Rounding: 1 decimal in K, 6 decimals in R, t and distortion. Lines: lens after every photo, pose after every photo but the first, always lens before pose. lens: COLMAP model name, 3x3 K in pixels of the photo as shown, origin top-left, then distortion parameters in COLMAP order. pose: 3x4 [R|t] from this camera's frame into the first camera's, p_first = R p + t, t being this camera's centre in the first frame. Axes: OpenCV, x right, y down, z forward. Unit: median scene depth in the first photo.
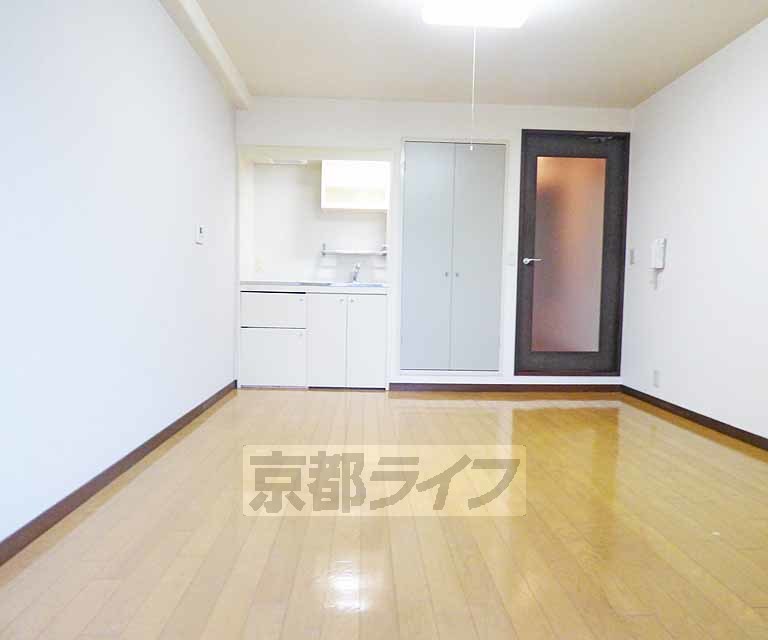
lens RADIAL K [[535.3, 0, 384.0], [0, 535.3, 320.0], [0, 0, 1]] dist [-0.005152, -0.000947]
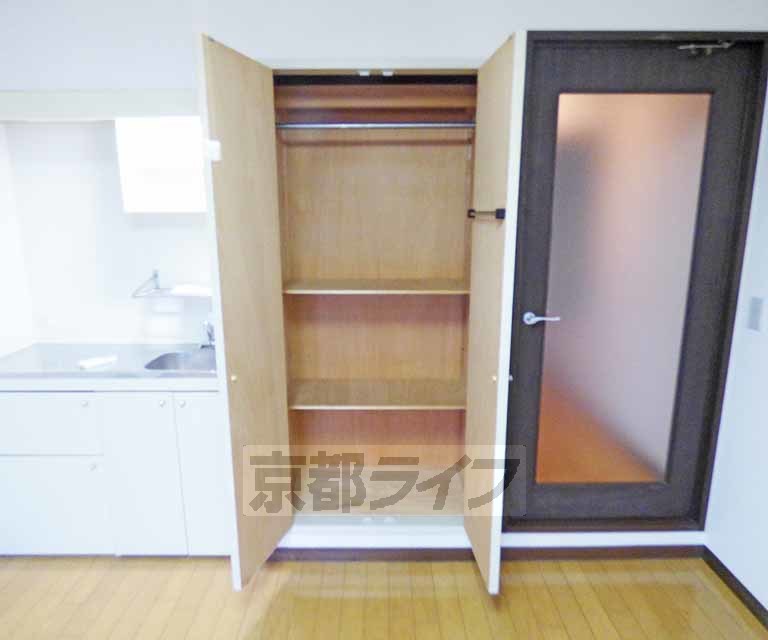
lens RADIAL K [[516.2, 0, 384.0], [0, 516.2, 320.0], [0, 0, 1]] dist [0.001136, -0.002557]
pose [[0.999358, -0.016570, -0.031778, 0.146130], [0.021526, 0.986459, 0.162591, -0.188705], [0.028654, -0.163171, 0.986182, 0.523768]]
